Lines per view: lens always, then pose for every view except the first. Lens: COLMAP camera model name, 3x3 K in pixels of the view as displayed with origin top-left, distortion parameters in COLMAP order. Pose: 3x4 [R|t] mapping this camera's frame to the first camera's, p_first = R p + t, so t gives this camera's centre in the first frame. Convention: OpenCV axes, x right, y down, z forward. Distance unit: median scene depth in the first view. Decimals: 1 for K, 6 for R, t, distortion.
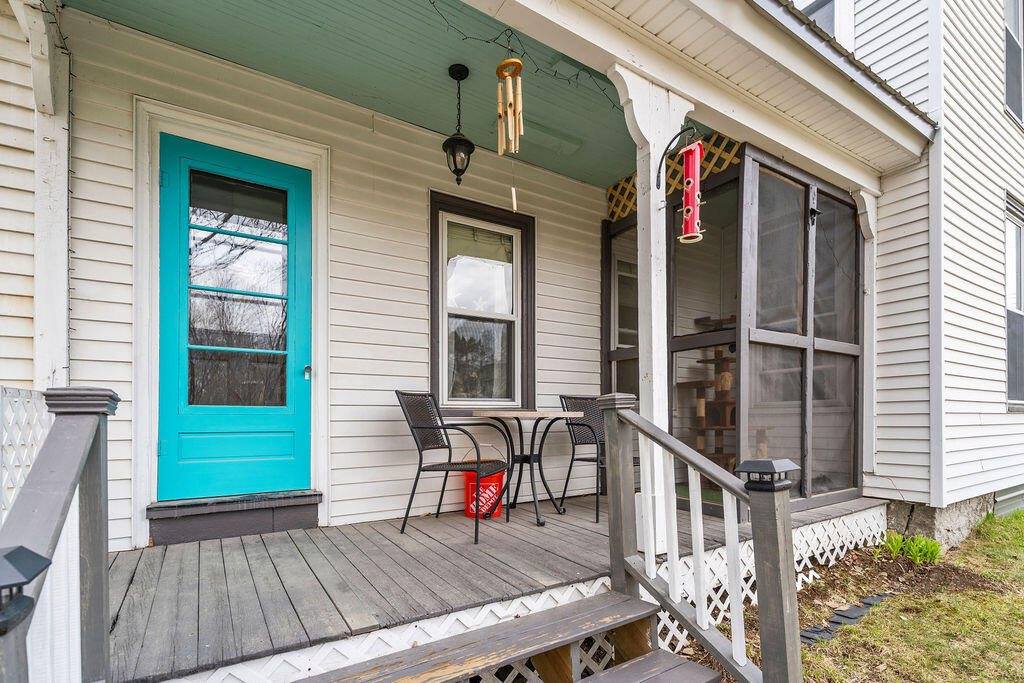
lens RADIAL K [[473.0, 0, 535.1], [0, 473.0, 346.6], [0, 0, 1]] dist [-0.000112, -0.000037]
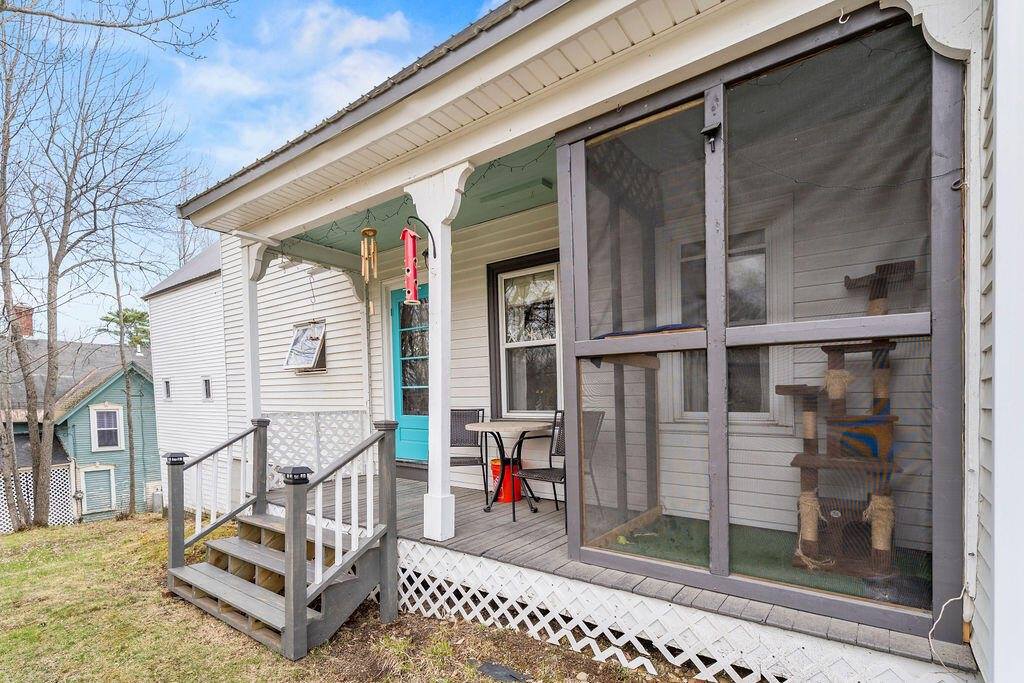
lens RADIAL K [[473.0, 0, 535.1], [0, 473.0, 346.6], [0, 0, 1]] dist [-0.000112, -0.000037]
pose [[0.372292, -0.096843, -0.923049, 1.245275], [0.145065, 0.988390, -0.045190, -0.007041], [0.916709, -0.117078, 0.382018, 0.603789]]
